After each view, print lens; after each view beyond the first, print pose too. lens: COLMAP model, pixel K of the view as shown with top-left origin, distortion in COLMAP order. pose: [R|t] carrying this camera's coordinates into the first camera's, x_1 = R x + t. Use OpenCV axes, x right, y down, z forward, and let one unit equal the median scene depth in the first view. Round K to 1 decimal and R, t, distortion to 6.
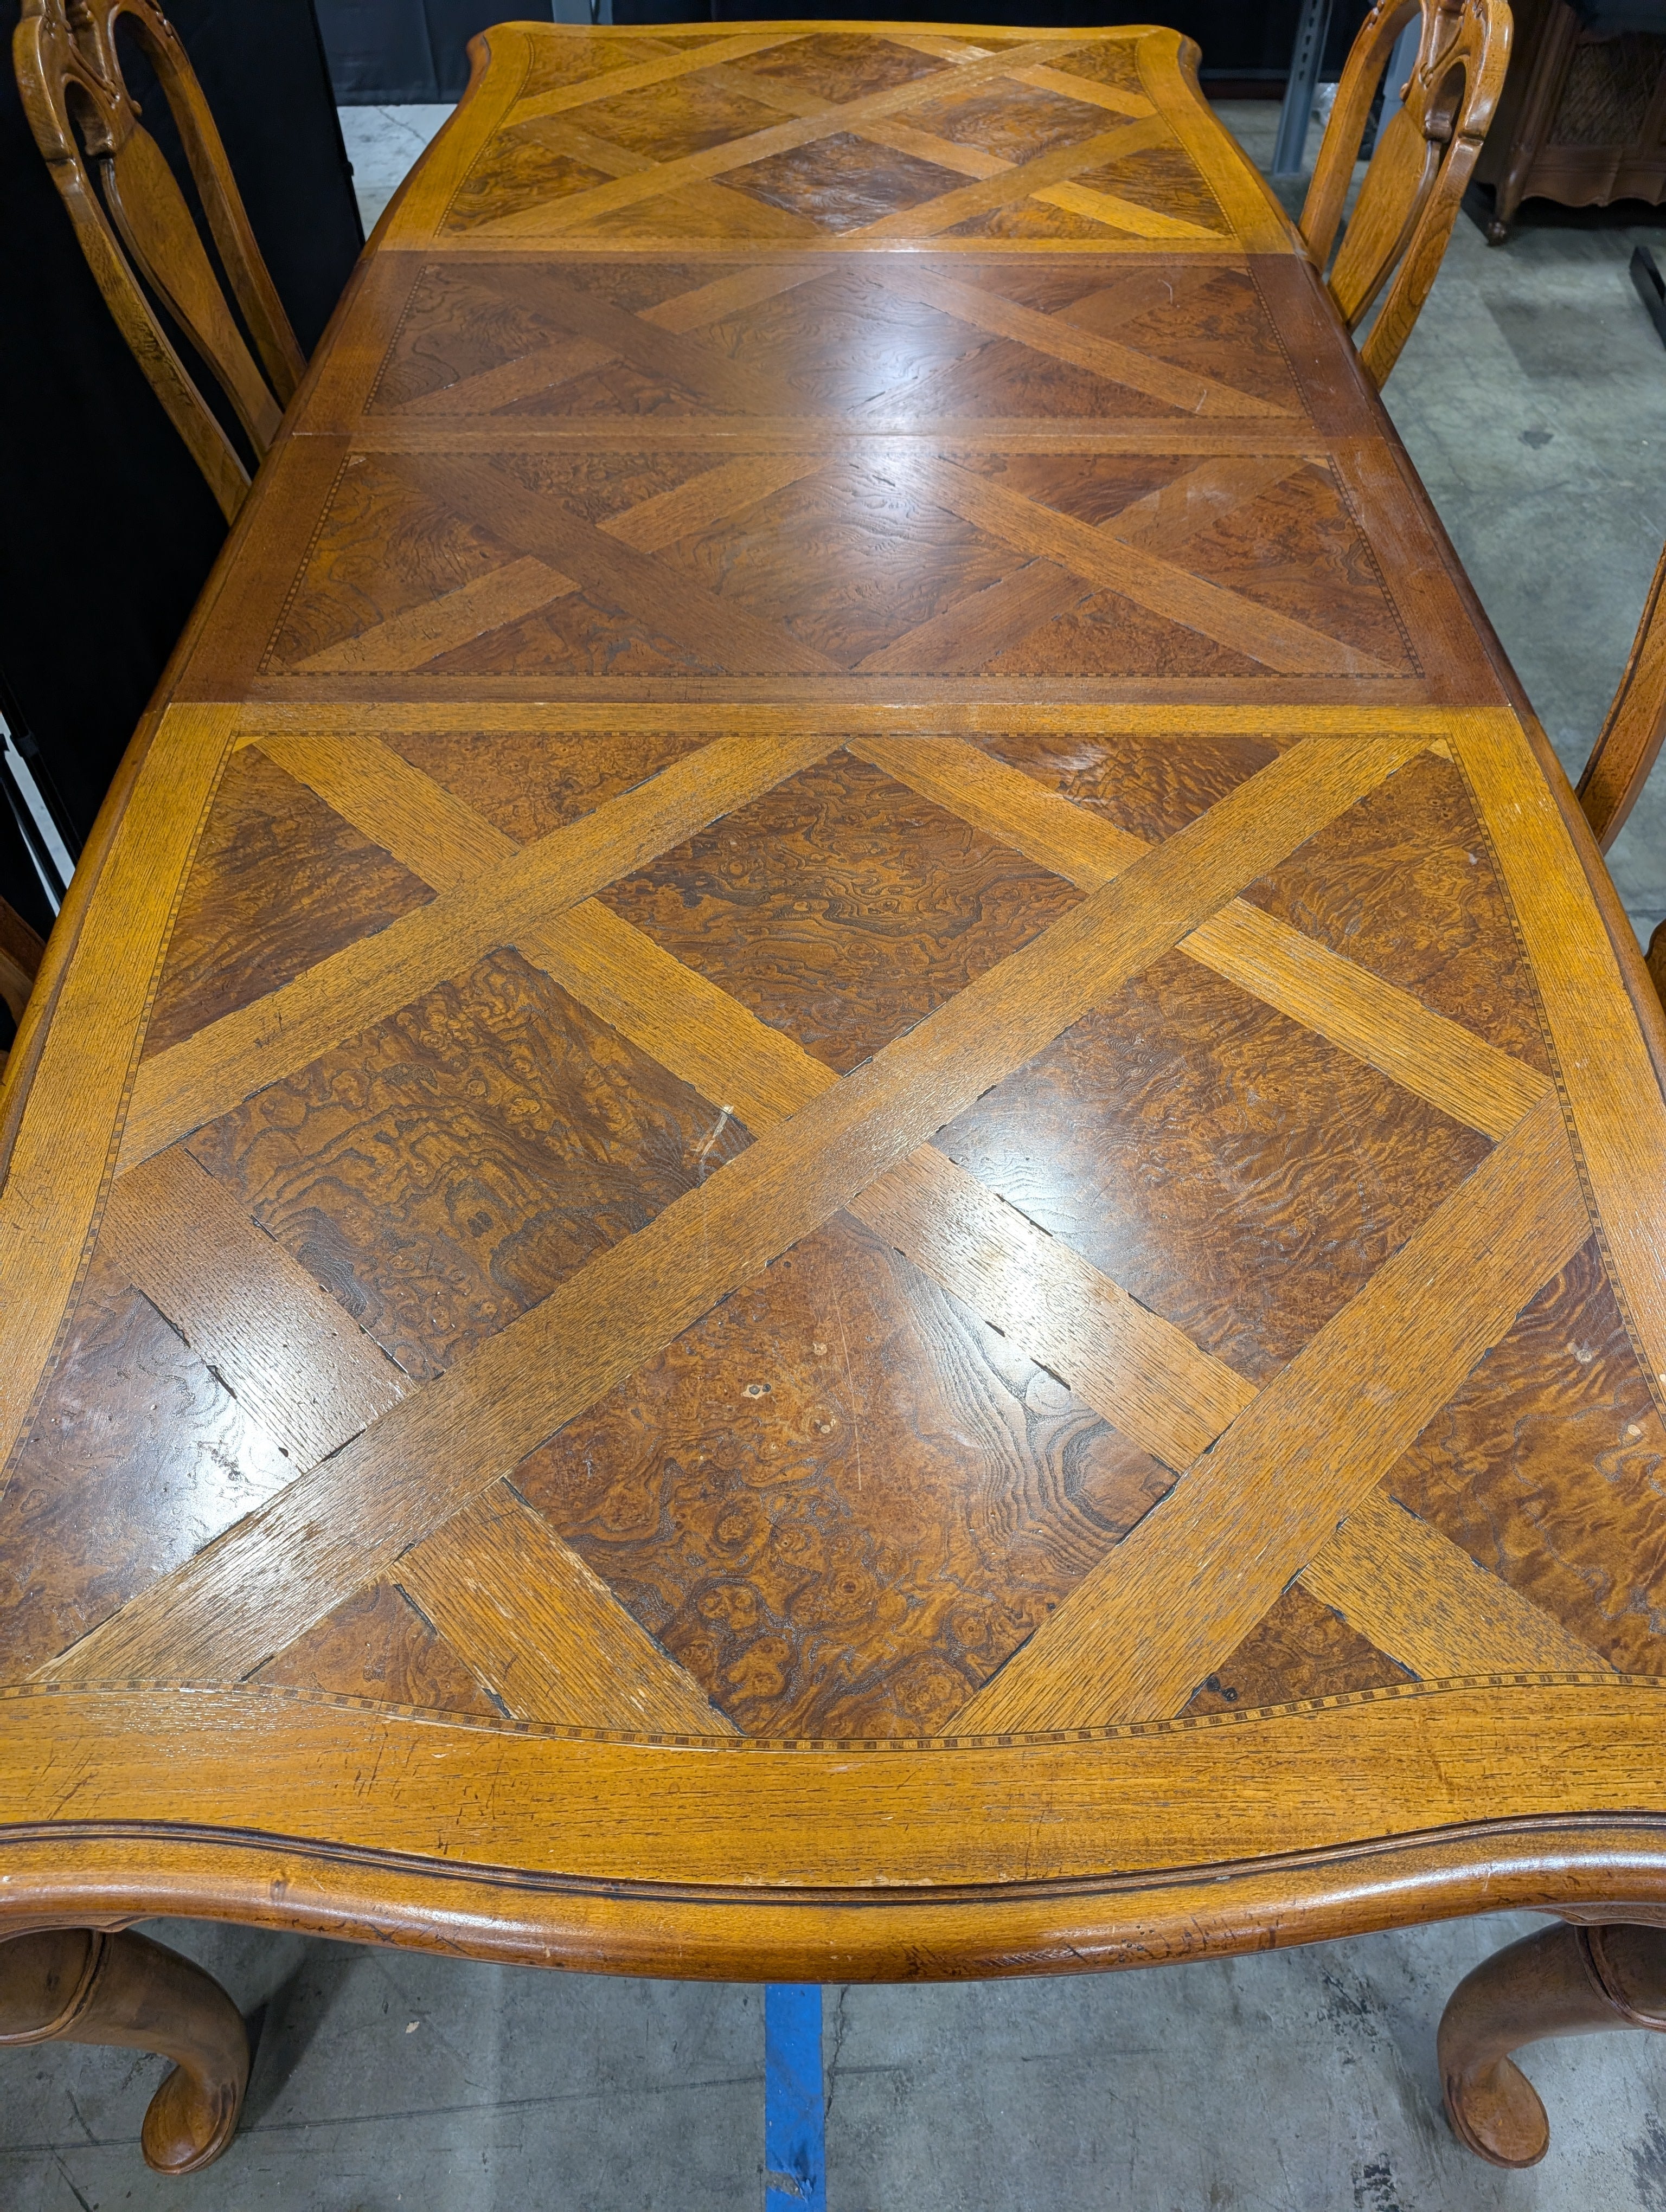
lens RADIAL K [[1603.4, 0, 833.0], [0, 1603.4, 1106.0], [0, 0, 1]] dist [0.007274, -0.004930]
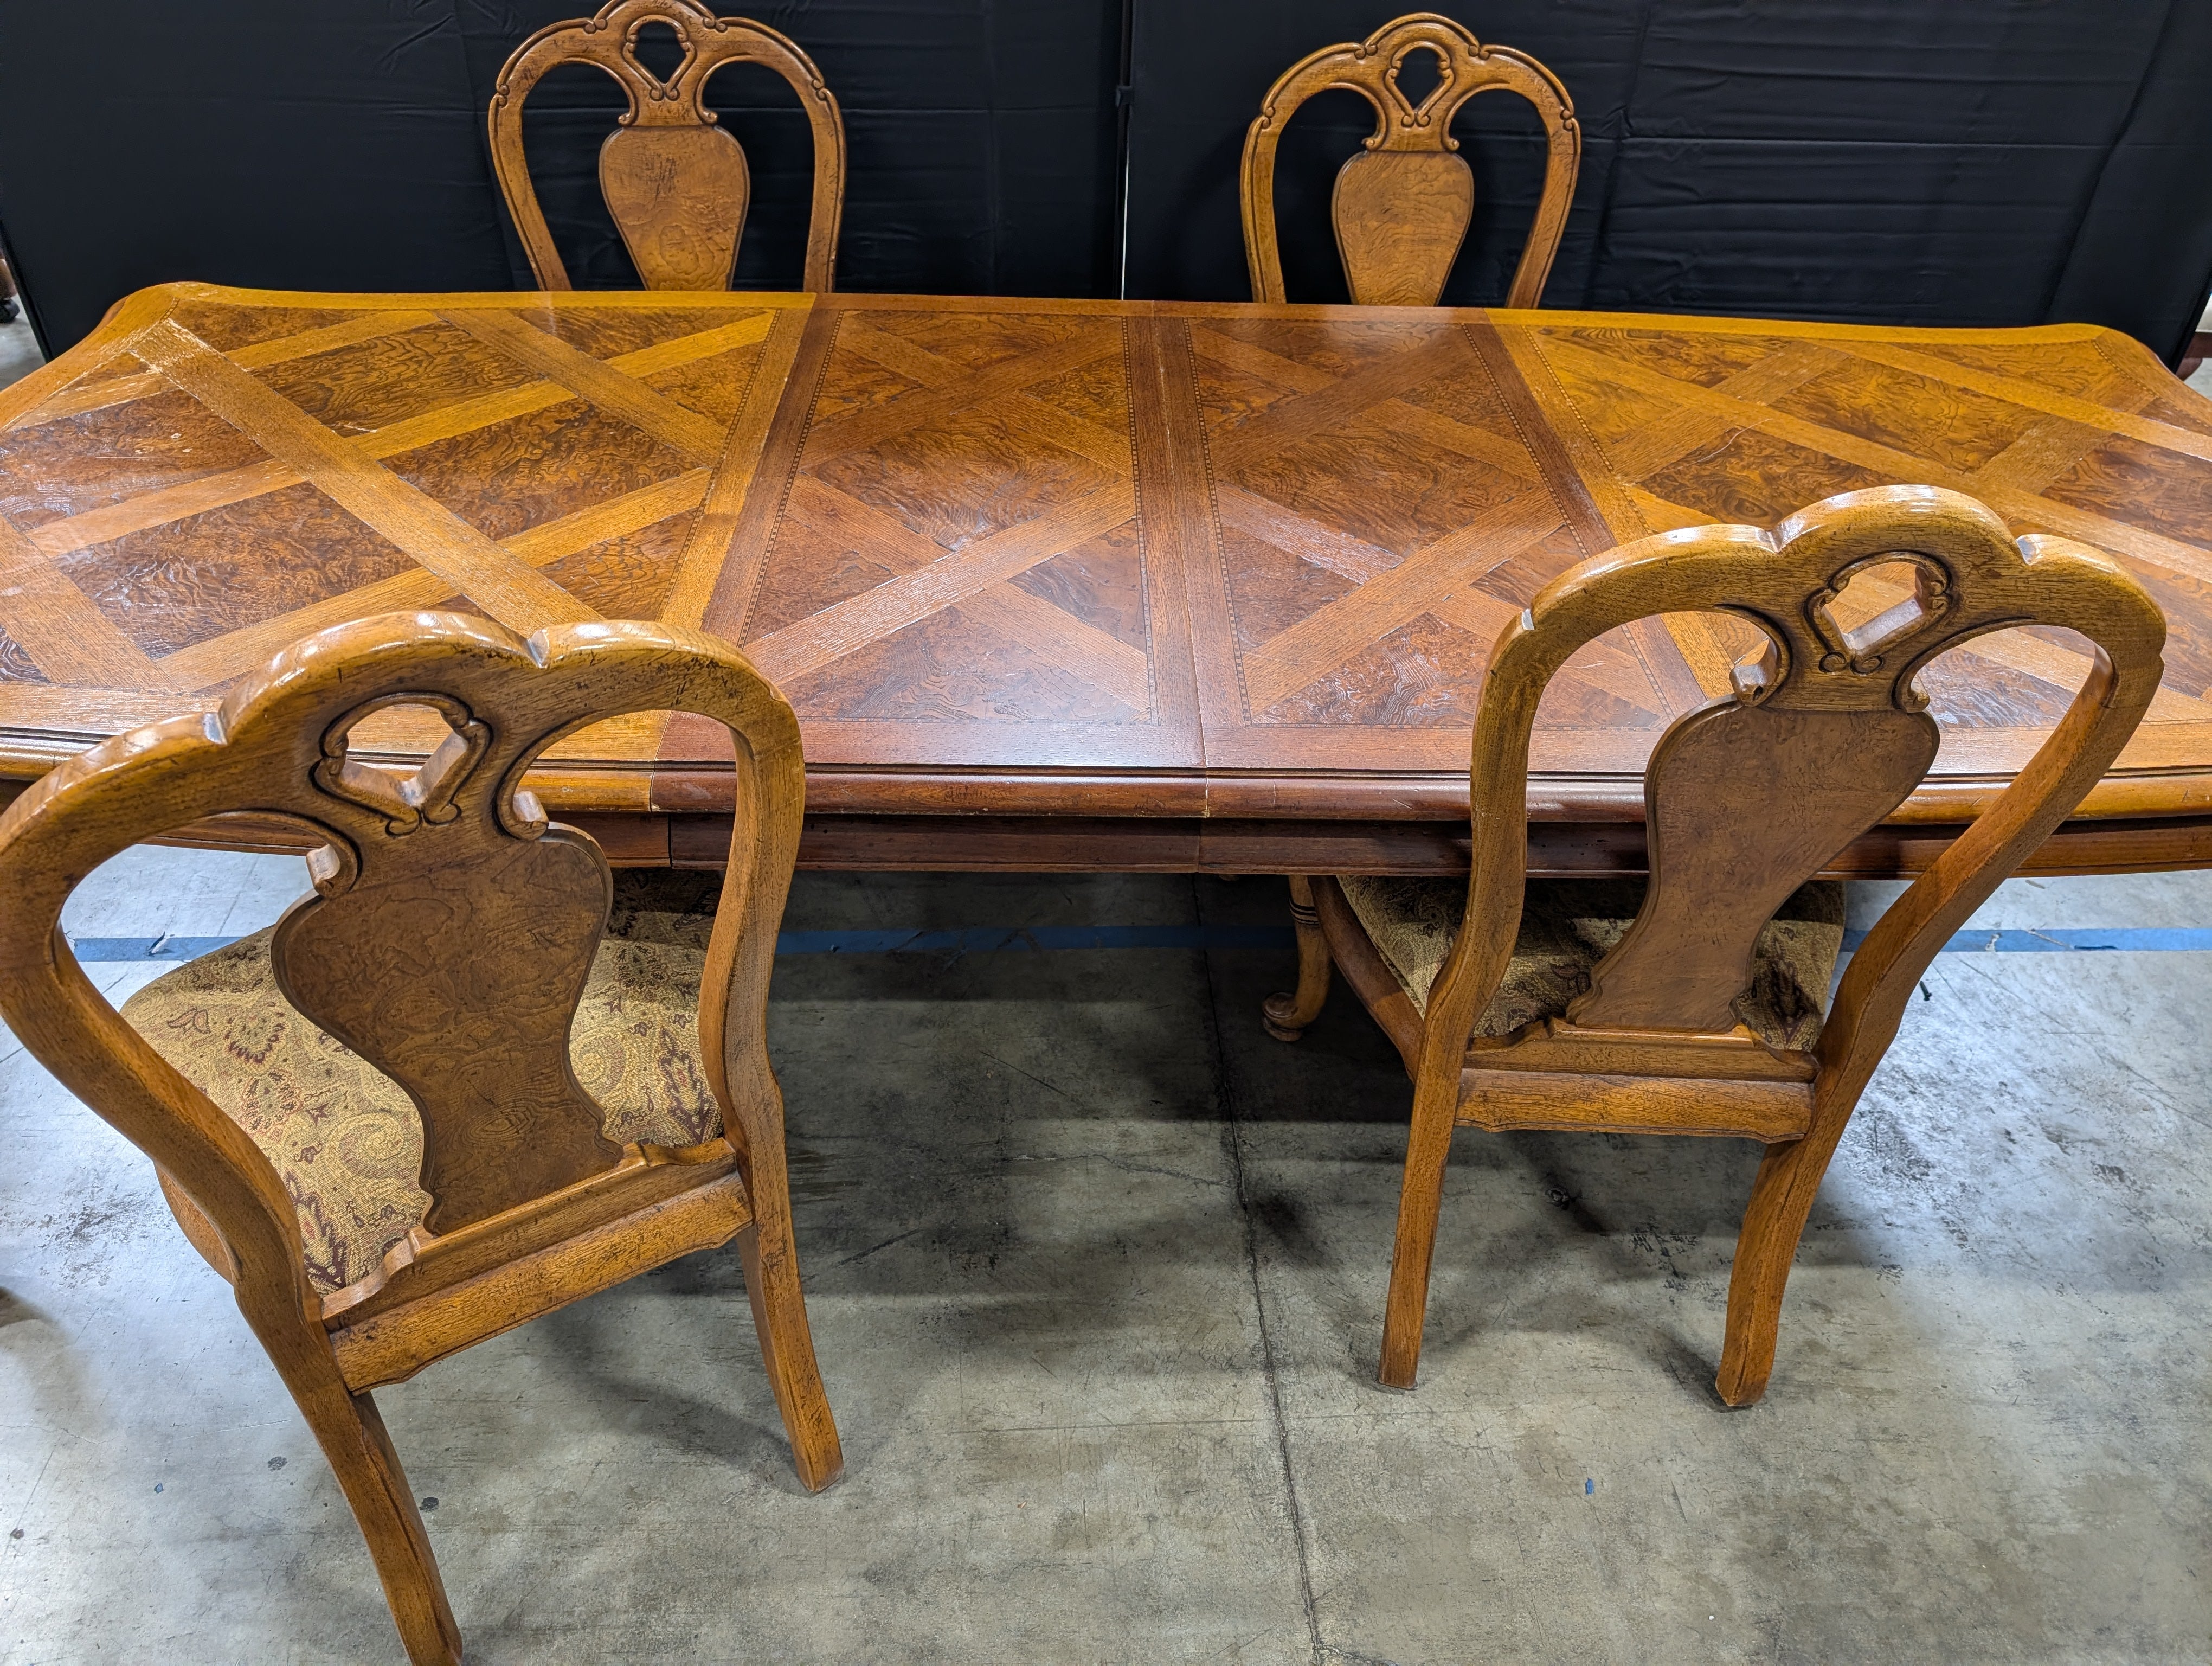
lens RADIAL K [[1598.2, 0, 1111.1], [0, 1598.2, 814.9], [0, 0, 1]] dist [0.006031, -0.000544]
pose [[0.011268, 0.603145, -0.797552, 1.534989], [-0.769225, 0.514832, 0.378471, -1.025165], [0.638878, 0.609232, 0.469756, 0.901584]]
